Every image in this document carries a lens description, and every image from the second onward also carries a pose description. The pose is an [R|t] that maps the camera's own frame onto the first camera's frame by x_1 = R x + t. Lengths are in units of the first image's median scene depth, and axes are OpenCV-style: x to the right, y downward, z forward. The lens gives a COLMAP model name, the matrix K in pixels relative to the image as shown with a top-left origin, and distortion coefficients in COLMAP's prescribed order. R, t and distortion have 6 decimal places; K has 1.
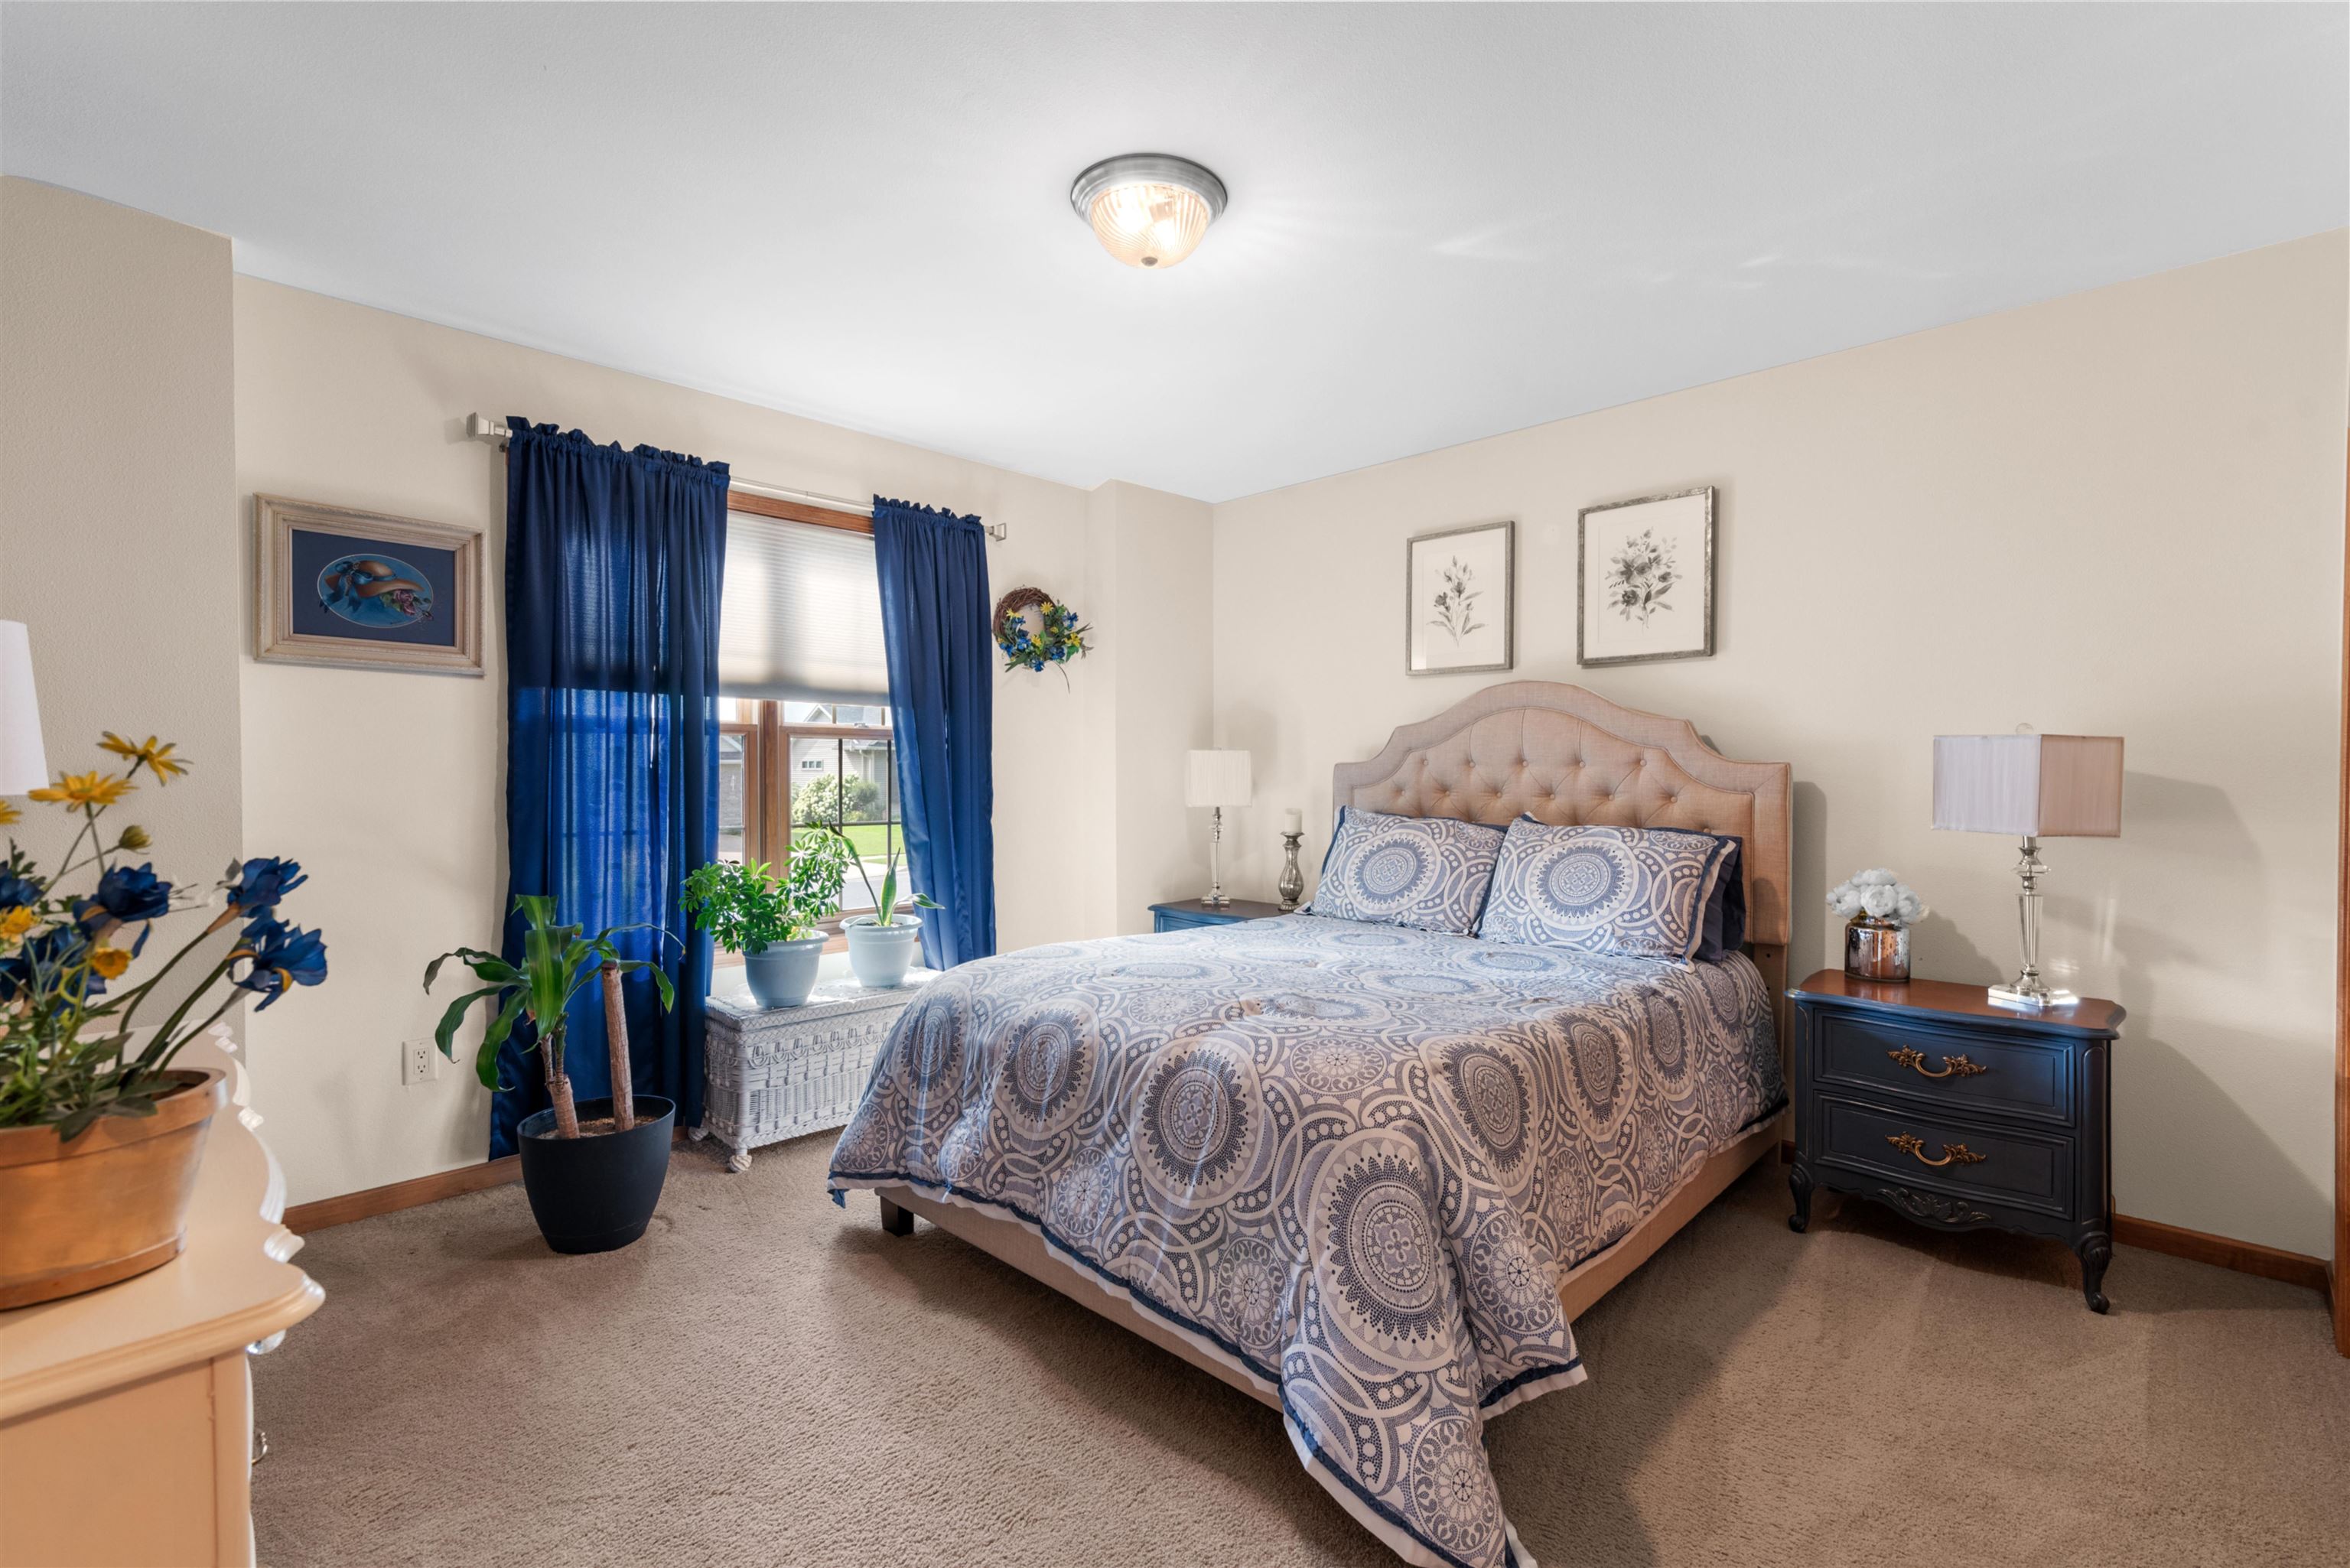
lens RADIAL K [[1067.2, 0, 1189.6], [0, 1067.2, 781.6], [0, 0, 1]] dist [0.015310, 0.000258]
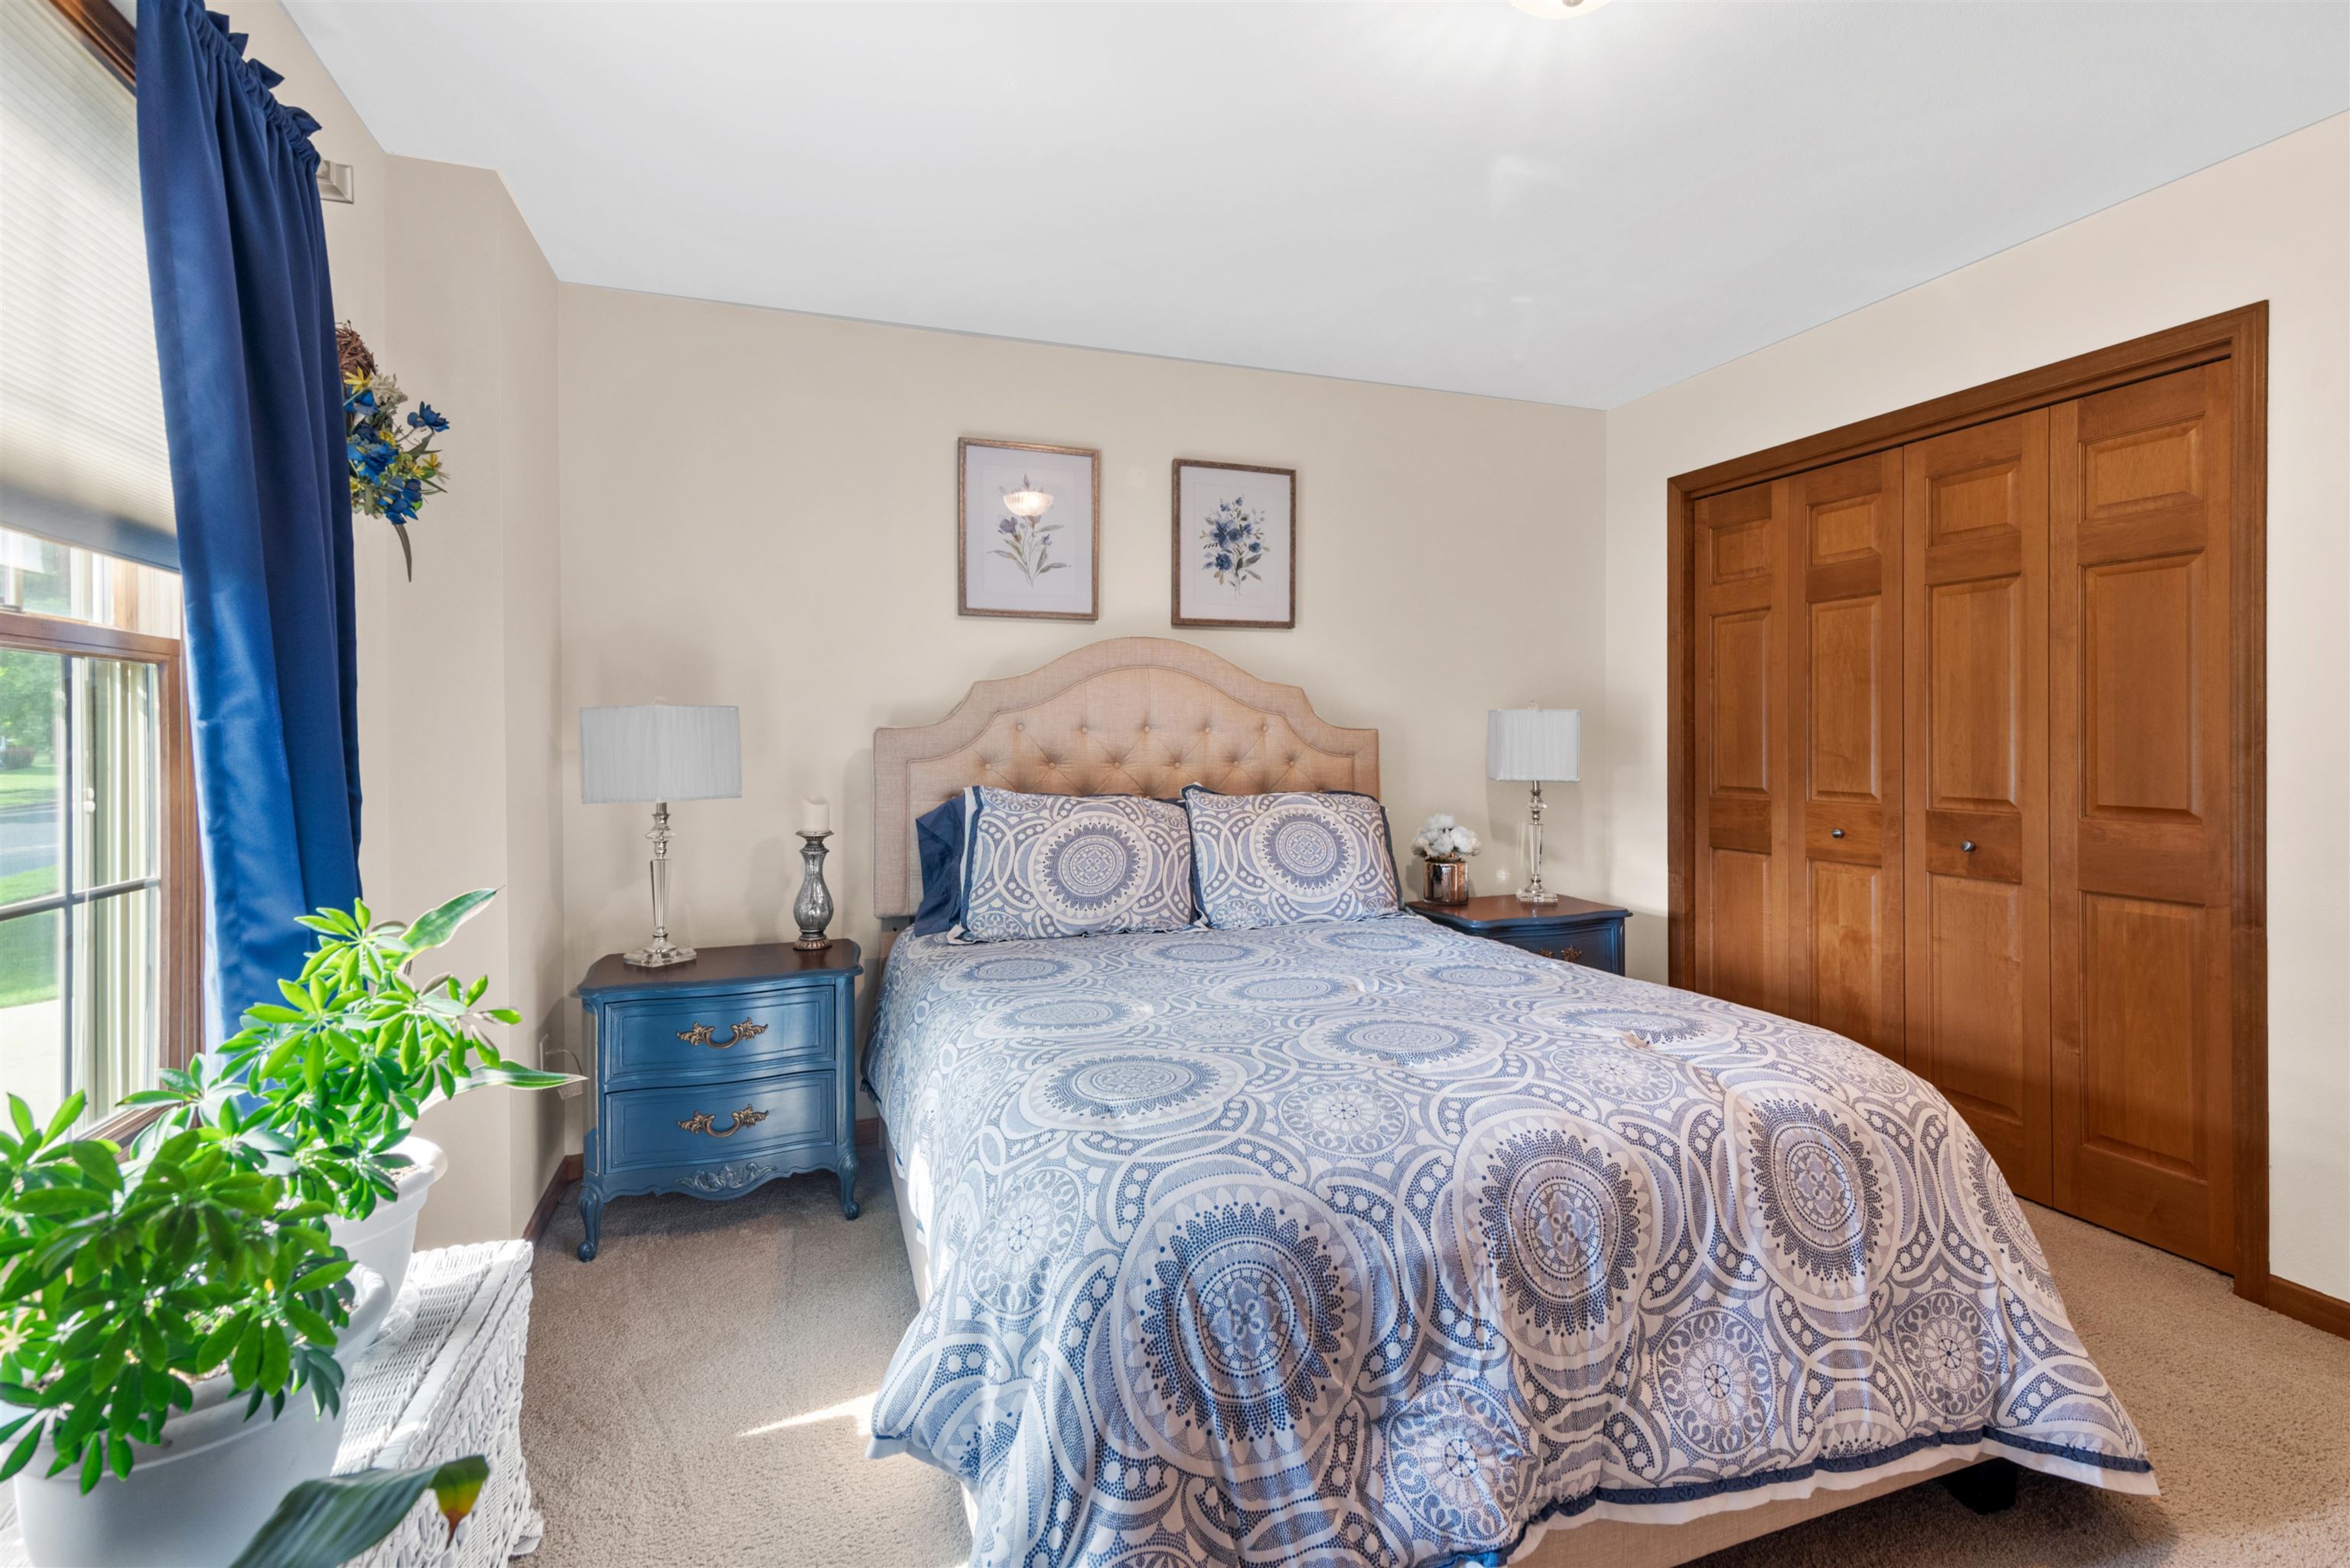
lens RADIAL K [[1067.2, 0, 1234.1], [0, 1067.2, 732.6], [0, 0, 1]] dist [0.015310, 0.000258]
pose [[0.425187, -0.001599, 0.905104, -0.502348], [0.012648, 0.999911, -0.004175, -0.009827], [-0.905017, 0.013223, 0.425170, 0.600937]]
